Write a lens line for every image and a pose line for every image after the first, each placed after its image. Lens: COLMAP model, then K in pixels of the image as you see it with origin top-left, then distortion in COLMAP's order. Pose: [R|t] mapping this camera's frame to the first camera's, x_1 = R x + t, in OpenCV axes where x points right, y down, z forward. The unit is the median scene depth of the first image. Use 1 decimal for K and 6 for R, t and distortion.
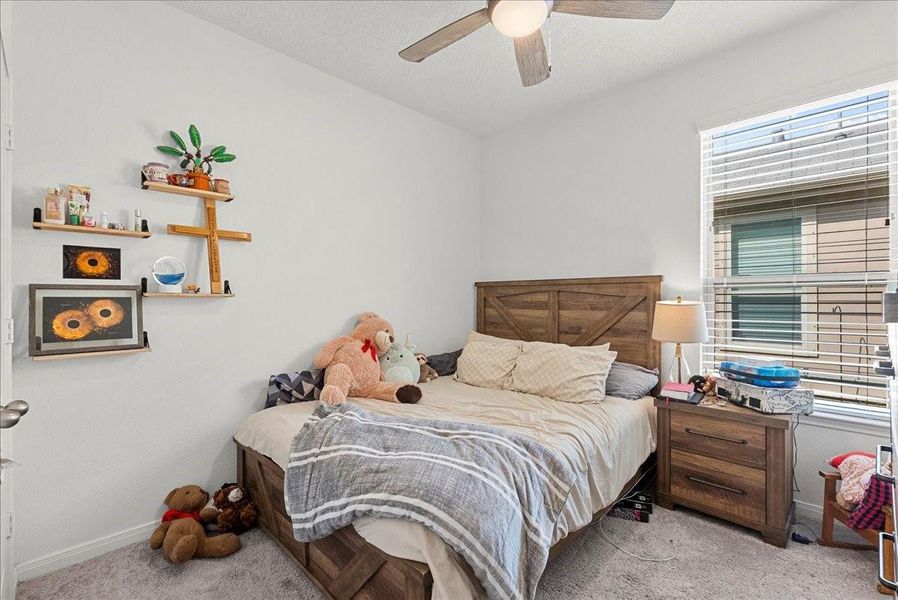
lens RADIAL K [[393.5, 0, 450.1], [0, 393.5, 297.7], [0, 0, 1]] dist [-0.007230, 0.000243]
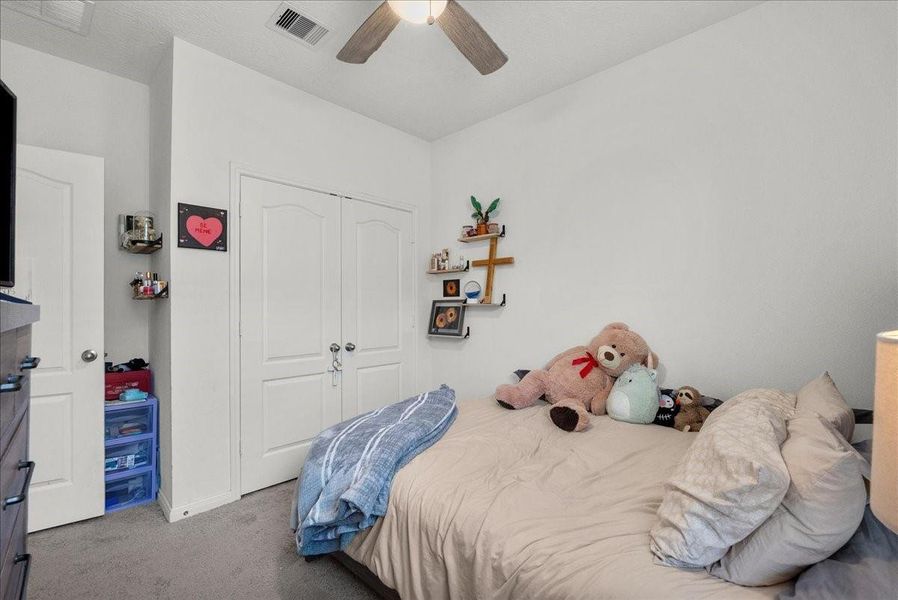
lens RADIAL K [[393.5, 0, 450.1], [0, 393.5, 297.7], [0, 0, 1]] dist [-0.007230, 0.000243]
pose [[0.023613, -0.026494, -0.999370, 0.982806], [0.001820, 0.999648, -0.026458, 0.006956], [0.999720, -0.001194, 0.023653, 0.946857]]
